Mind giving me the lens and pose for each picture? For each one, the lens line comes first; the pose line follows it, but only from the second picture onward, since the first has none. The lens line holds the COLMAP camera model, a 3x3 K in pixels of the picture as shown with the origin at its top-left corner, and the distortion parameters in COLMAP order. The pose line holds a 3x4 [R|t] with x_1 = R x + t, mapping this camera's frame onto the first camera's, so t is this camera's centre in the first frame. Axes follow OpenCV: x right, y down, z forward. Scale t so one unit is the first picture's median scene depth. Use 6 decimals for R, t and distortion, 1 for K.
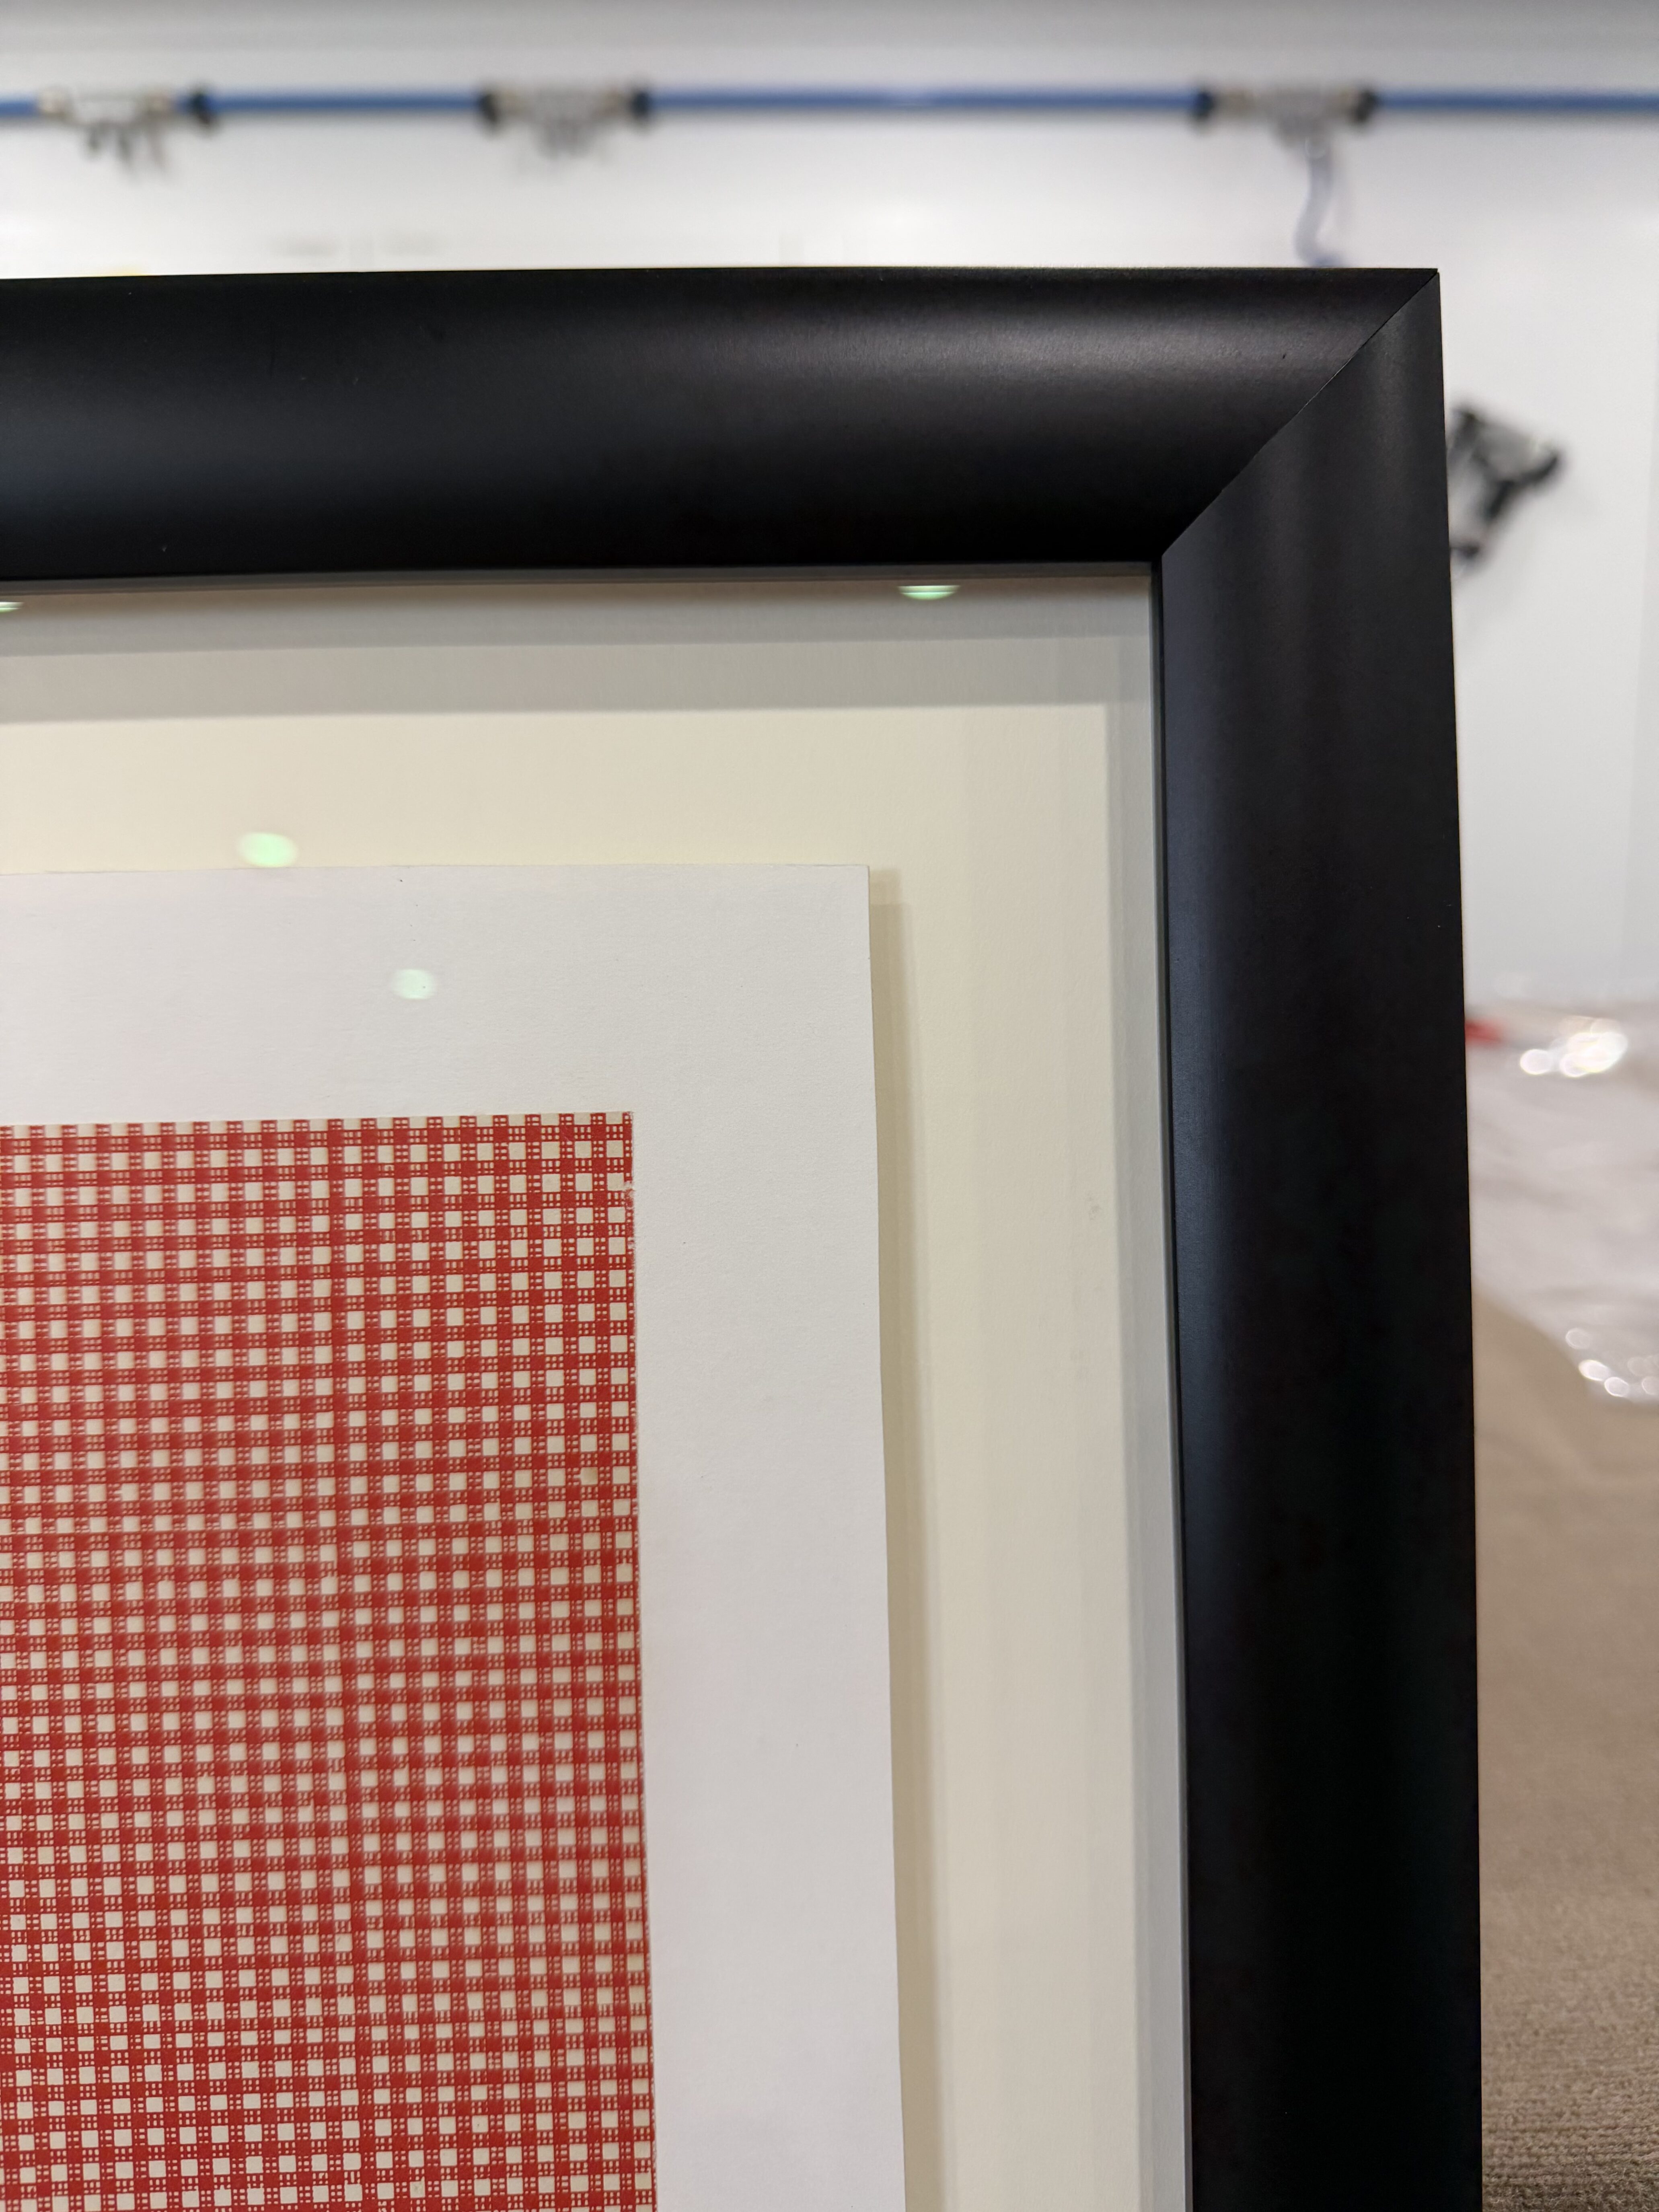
lens RADIAL K [[1565.9, 0, 831.0], [0, 1565.9, 1105.7], [0, 0, 1]] dist [-0.000208, -0.003593]
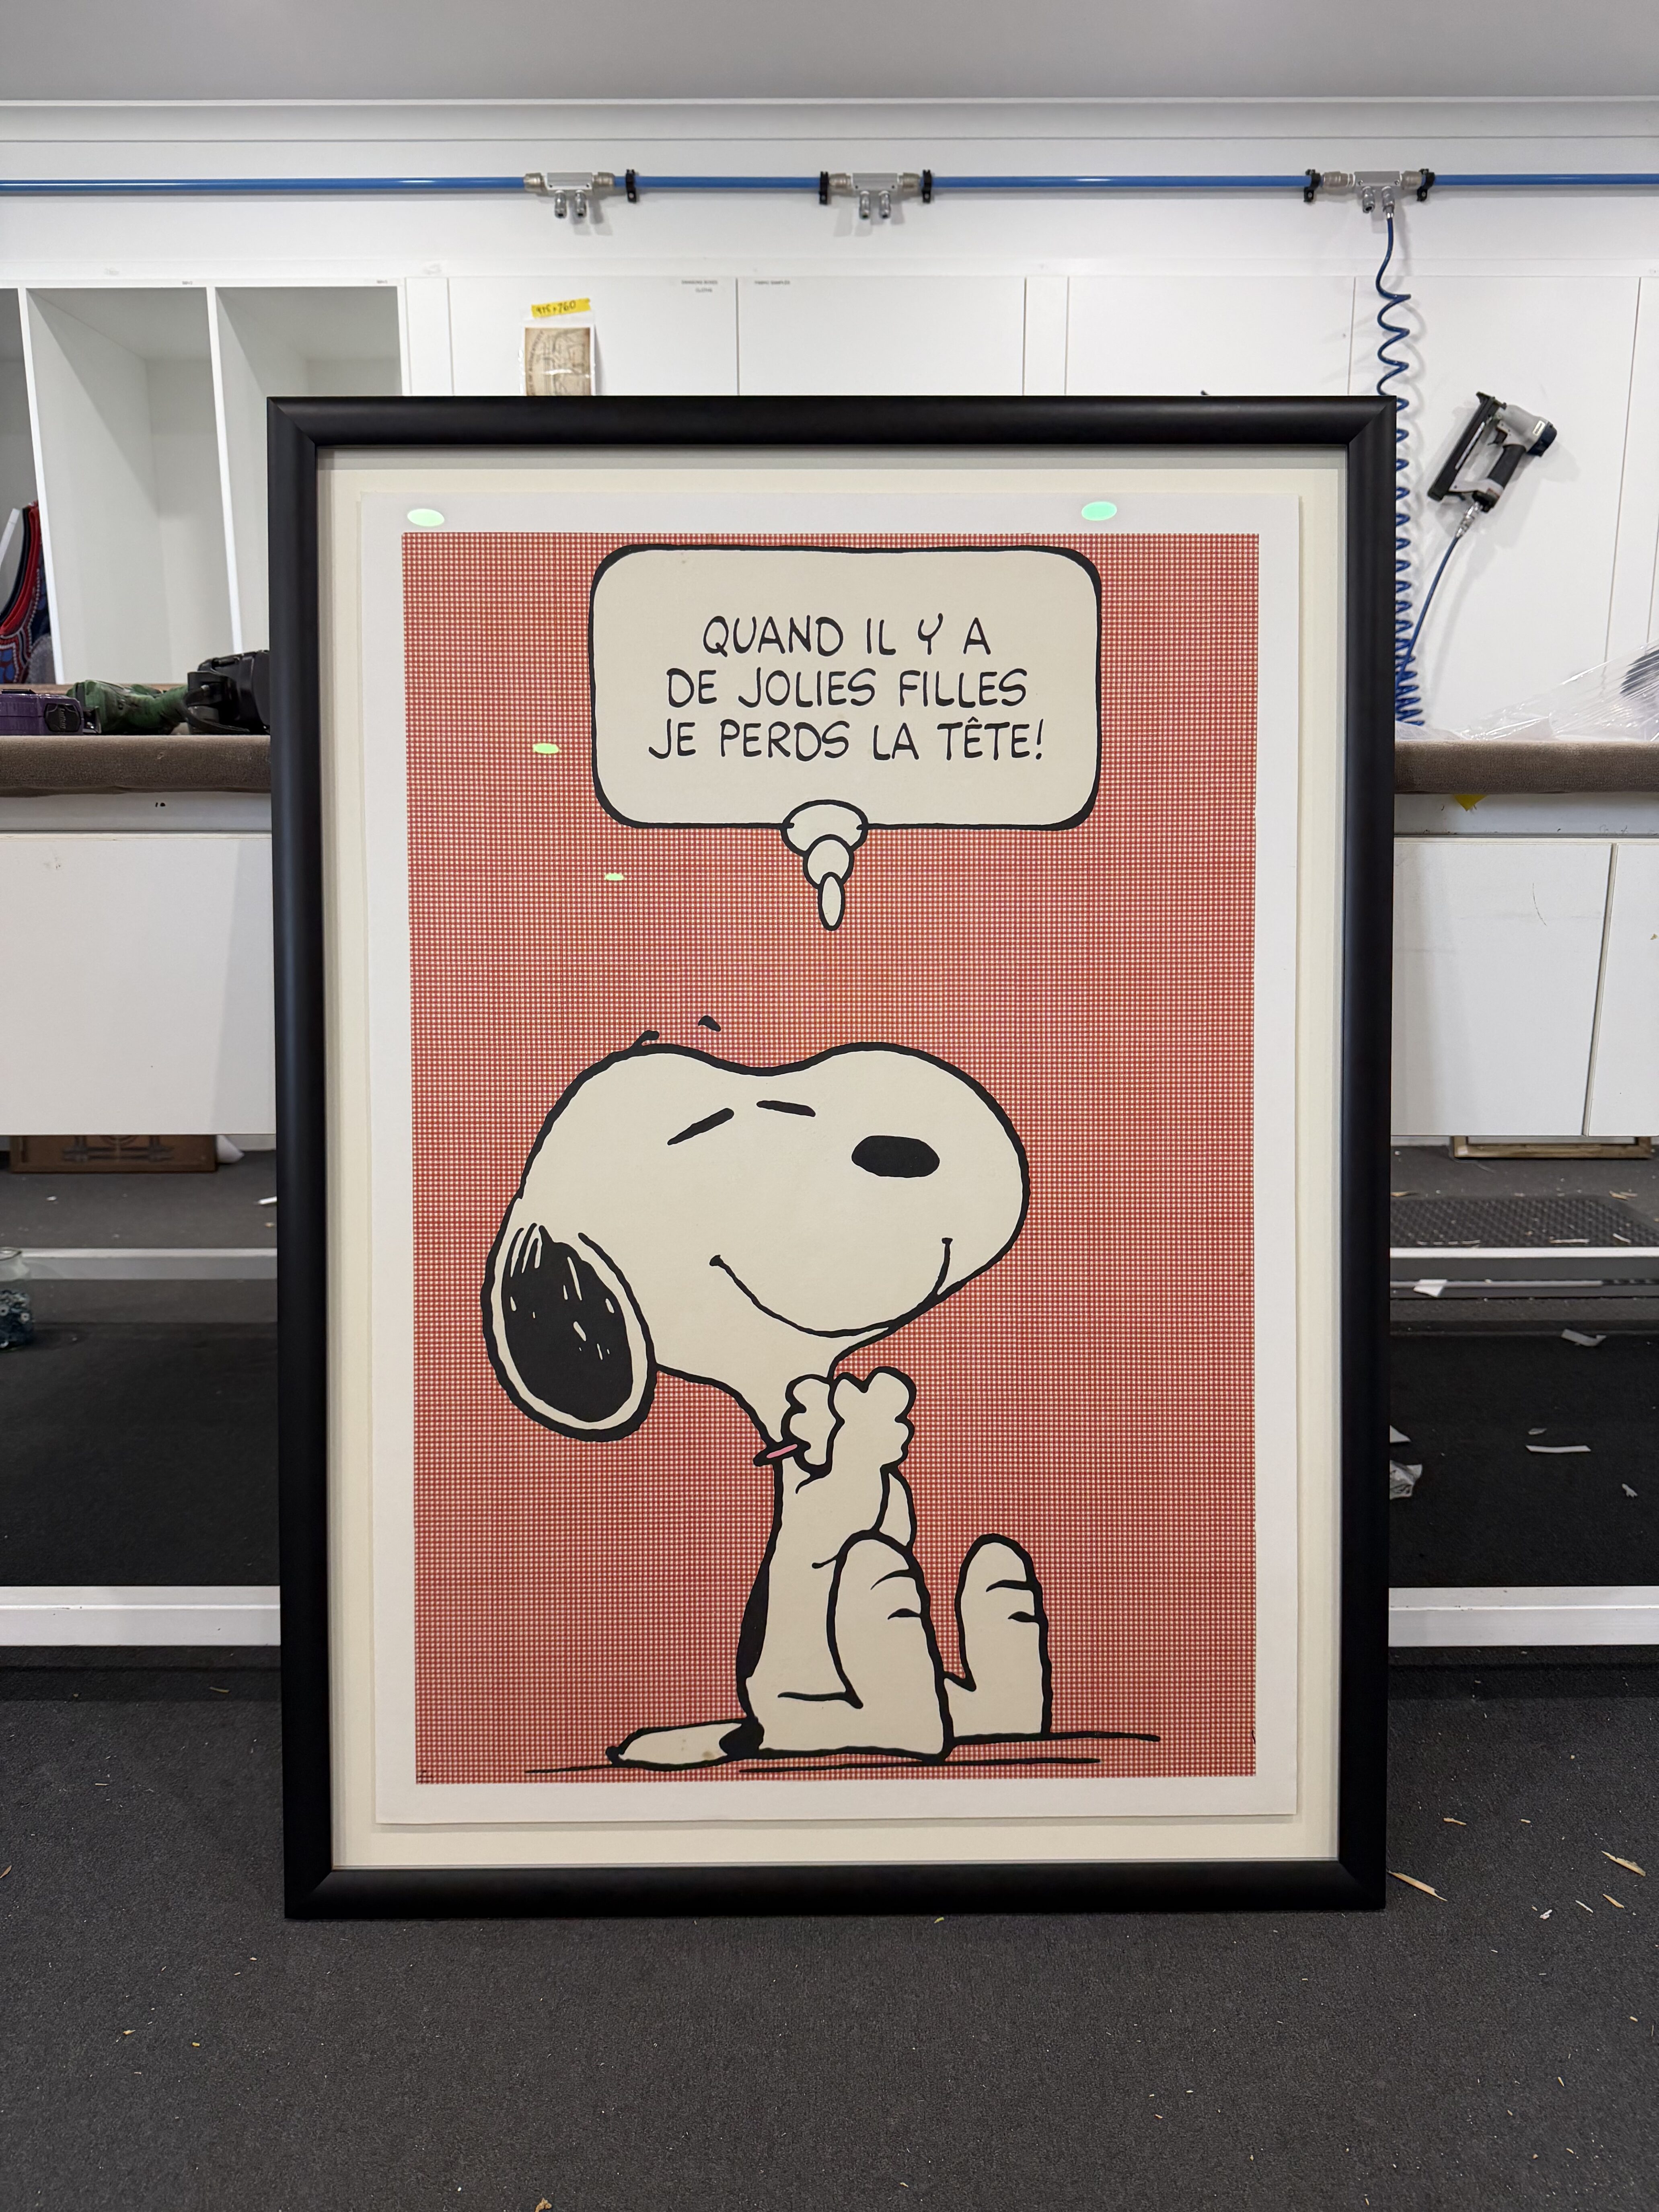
lens RADIAL K [[1565.9, 0, 827.9], [0, 1565.9, 1106.2], [0, 0, 1]] dist [-0.000208, -0.003593]
pose [[0.999213, 0.025132, -0.030700, -0.147964], [-0.024612, 0.999549, 0.017225, 0.205732], [0.031119, -0.016455, 0.999380, -0.492751]]
